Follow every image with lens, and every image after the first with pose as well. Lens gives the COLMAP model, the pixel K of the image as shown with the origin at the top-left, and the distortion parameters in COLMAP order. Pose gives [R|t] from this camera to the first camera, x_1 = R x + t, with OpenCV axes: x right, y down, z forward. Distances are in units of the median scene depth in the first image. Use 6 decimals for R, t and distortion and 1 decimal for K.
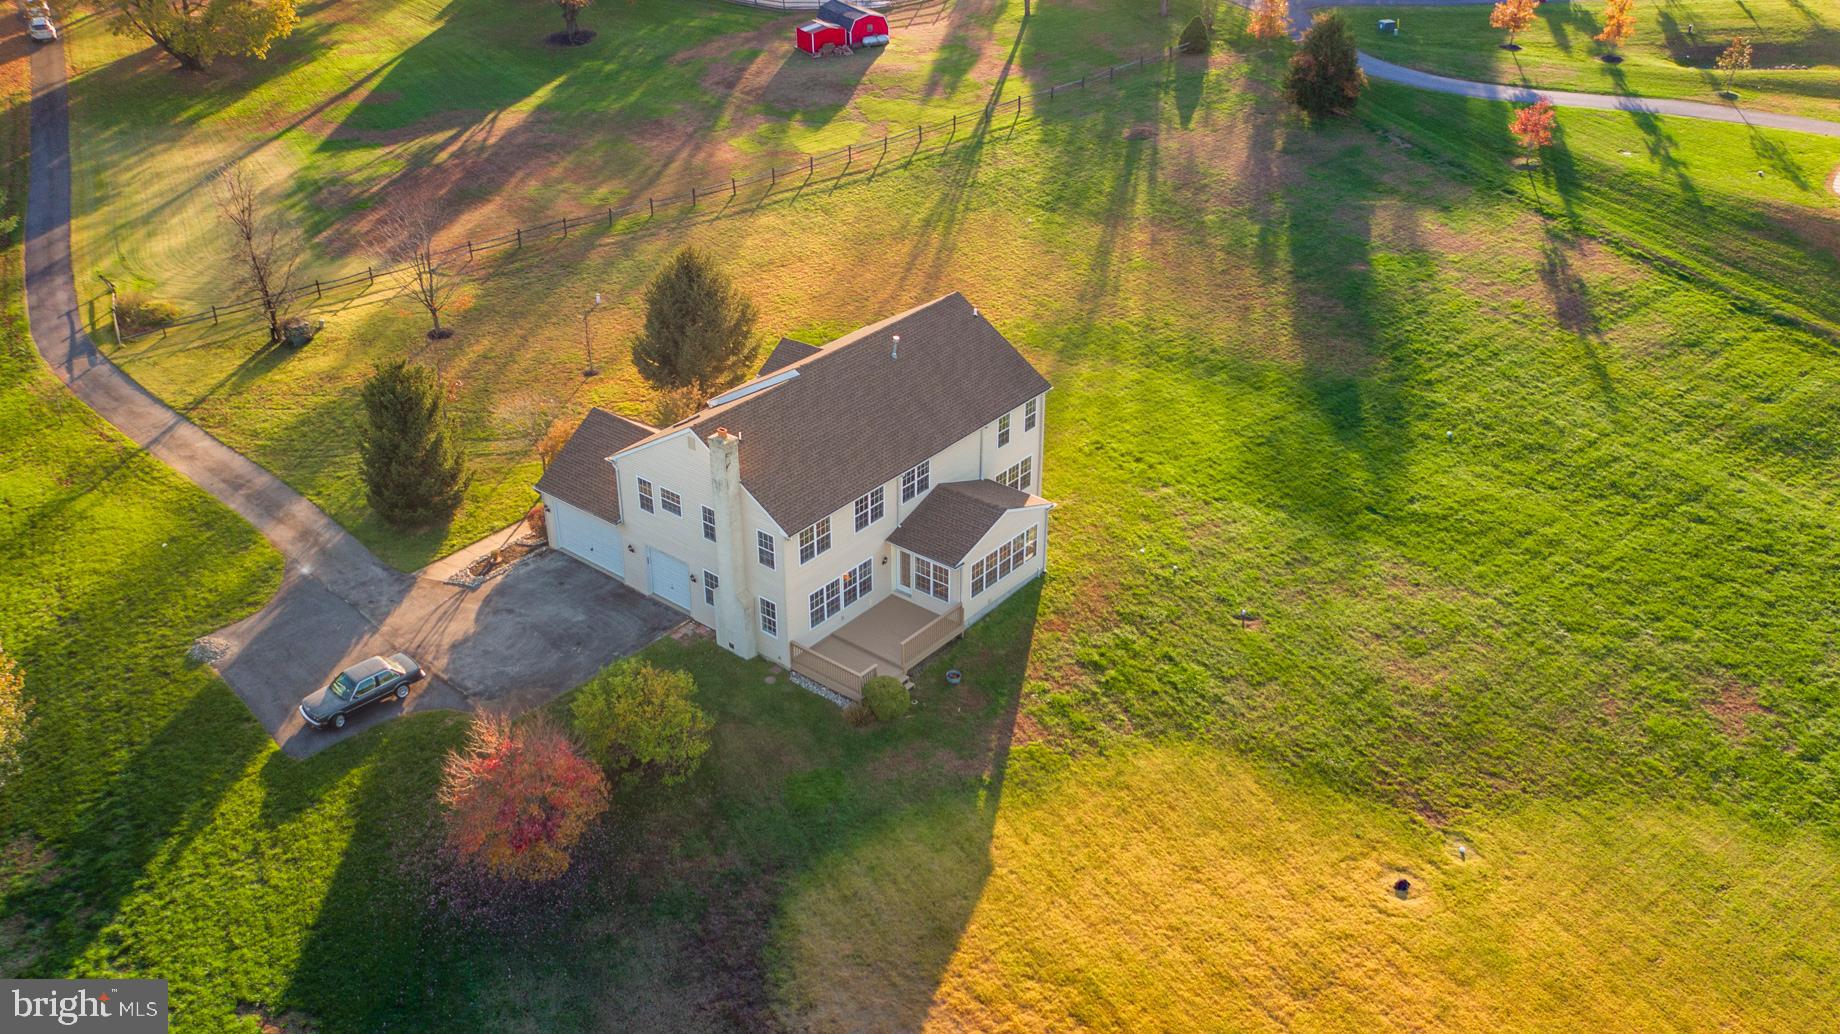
lens RADIAL K [[1627.6, 0, 917.6], [0, 1627.6, 514.1], [0, 0, 1]] dist [0.040440, -0.018655]
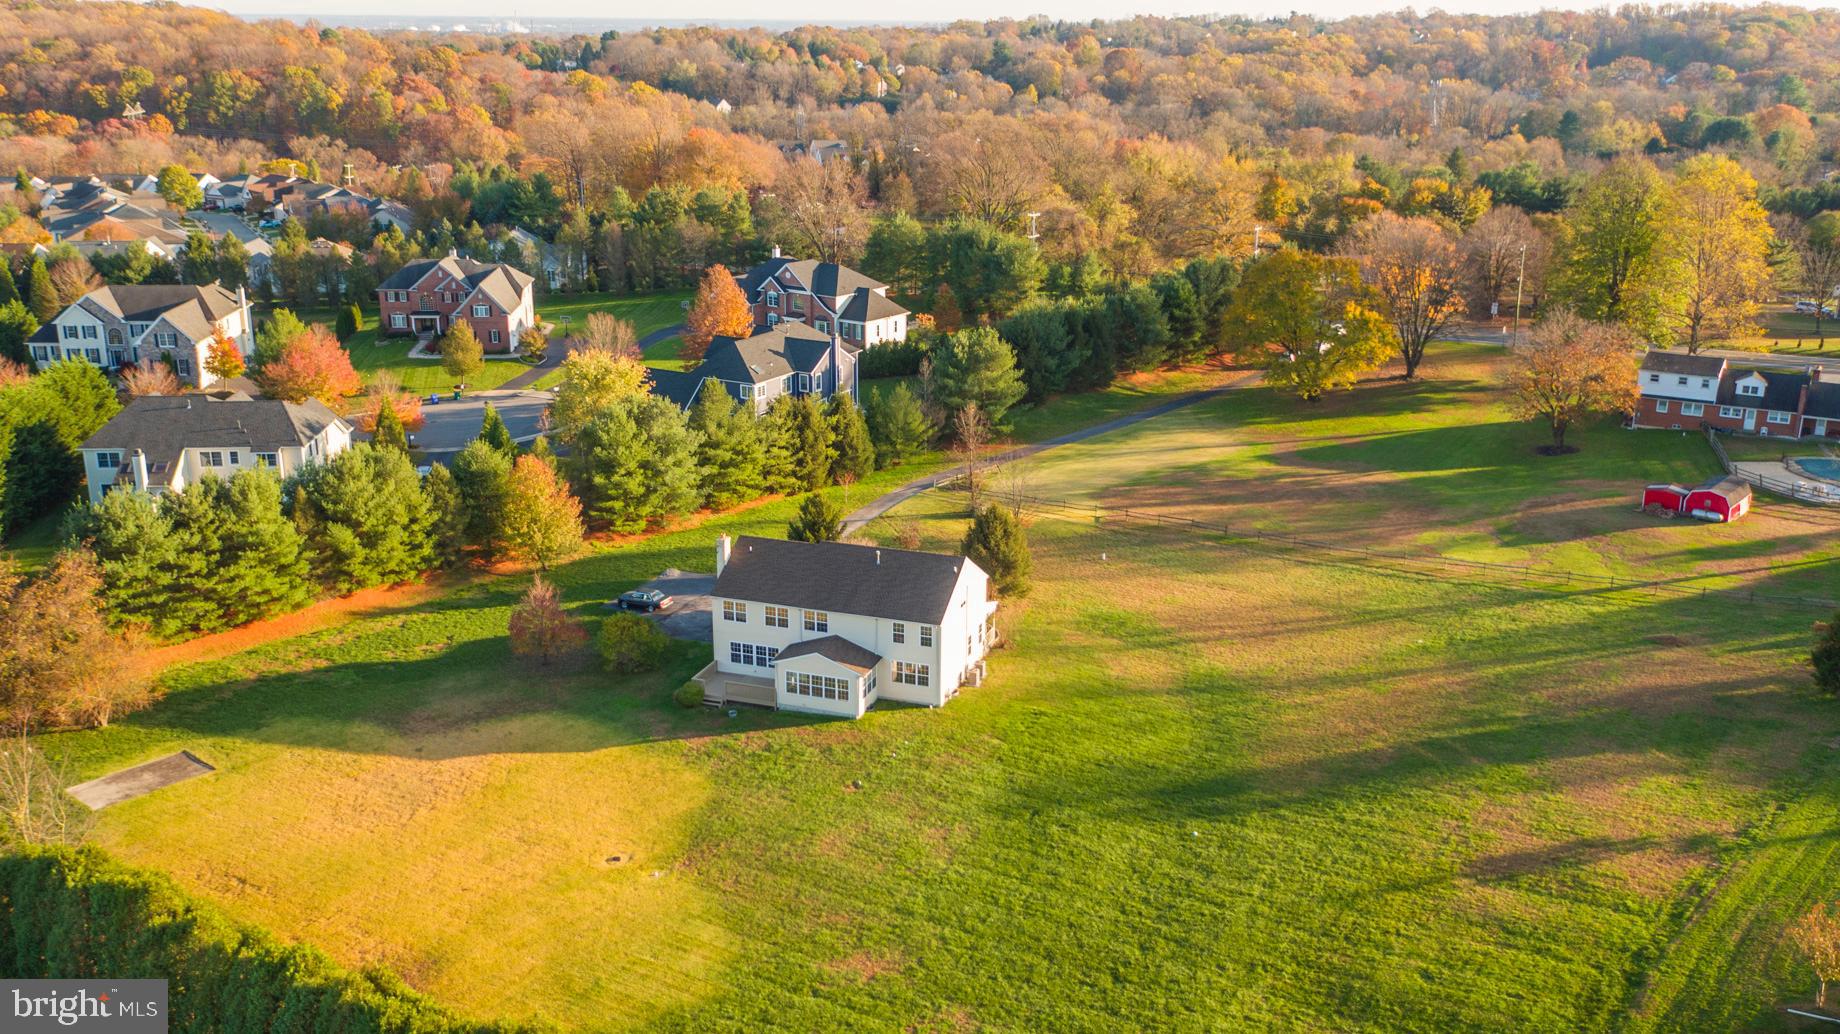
lens RADIAL K [[1627.6, 0, 917.7], [0, 1627.6, 518.3], [0, 0, 1]] dist [0.040440, -0.018655]
pose [[0.343315, 0.280012, -0.896509, 1.395229], [-0.467799, 0.878682, 0.095302, -0.298473], [0.814431, 0.386668, 0.432654, 0.296275]]
